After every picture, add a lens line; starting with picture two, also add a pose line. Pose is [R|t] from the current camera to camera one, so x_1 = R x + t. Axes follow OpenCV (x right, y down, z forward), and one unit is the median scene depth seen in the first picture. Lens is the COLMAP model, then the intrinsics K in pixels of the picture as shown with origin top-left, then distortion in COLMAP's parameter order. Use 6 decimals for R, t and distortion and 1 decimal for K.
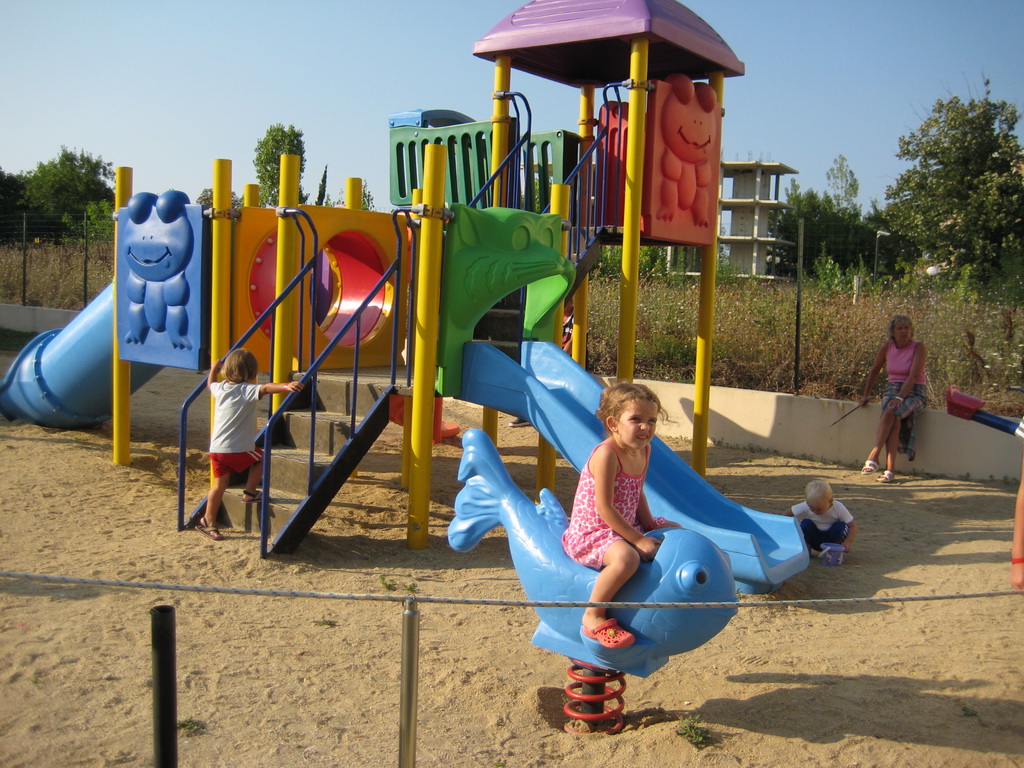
lens RADIAL K [[1187.8, 0, 512.0], [0, 1187.8, 384.0], [0, 0, 1]] dist [-0.001472, 0.002588]
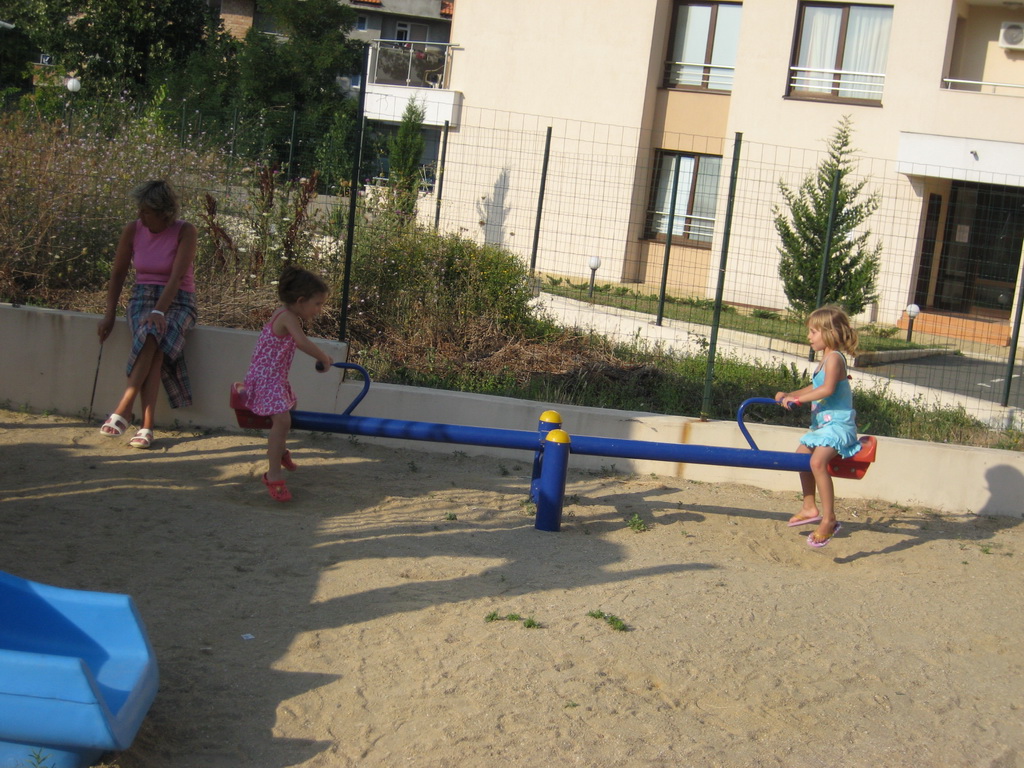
lens RADIAL K [[1638.8, 0, 512.0], [0, 1638.8, 384.0], [0, 0, 1]] dist [0.041152, 0.084980]
pose [[0.820515, -0.028651, 0.570907, -0.022748], [-0.022435, 0.996360, 0.082246, -0.026079], [-0.571185, -0.080292, 0.816885, 0.165509]]
